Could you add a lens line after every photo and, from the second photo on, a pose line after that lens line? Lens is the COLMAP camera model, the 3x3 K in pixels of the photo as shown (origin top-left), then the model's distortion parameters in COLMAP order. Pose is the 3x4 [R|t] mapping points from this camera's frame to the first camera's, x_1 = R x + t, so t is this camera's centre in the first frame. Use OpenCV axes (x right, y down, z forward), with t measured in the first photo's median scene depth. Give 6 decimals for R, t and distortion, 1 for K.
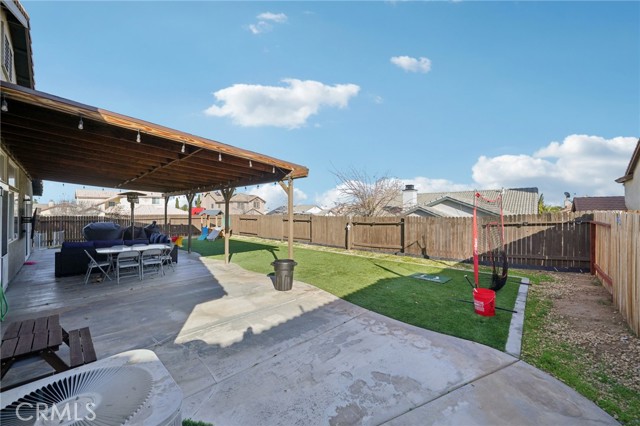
lens RADIAL K [[247.8, 0, 320.7], [0, 247.8, 212.2], [0, 0, 1]] dist [-0.004244, -0.000538]
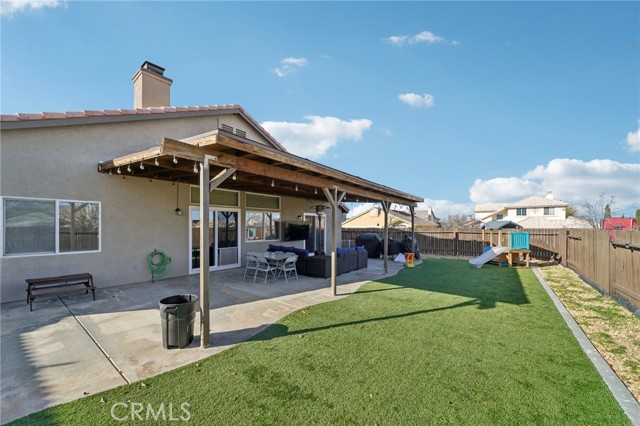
lens RADIAL K [[247.8, 0, 319.1], [0, 247.8, 226.9], [0, 0, 1]] dist [-0.004244, -0.000538]
pose [[0.075238, 0.005541, -0.997150, 0.733755], [-0.000095, 0.999985, 0.005549, 0.008563], [0.997166, -0.000322, 0.075238, 1.880102]]
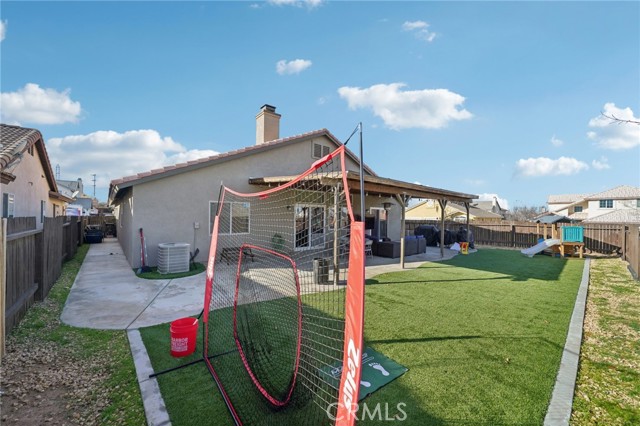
lens RADIAL K [[247.8, 0, 317.9], [0, 247.8, 213.6], [0, 0, 1]] dist [-0.004244, -0.000538]
pose [[-0.131573, -0.005792, -0.991290, 1.481152], [-0.010301, 0.999937, -0.004475, -0.025564], [0.991253, 0.009622, -0.131624, 1.630727]]
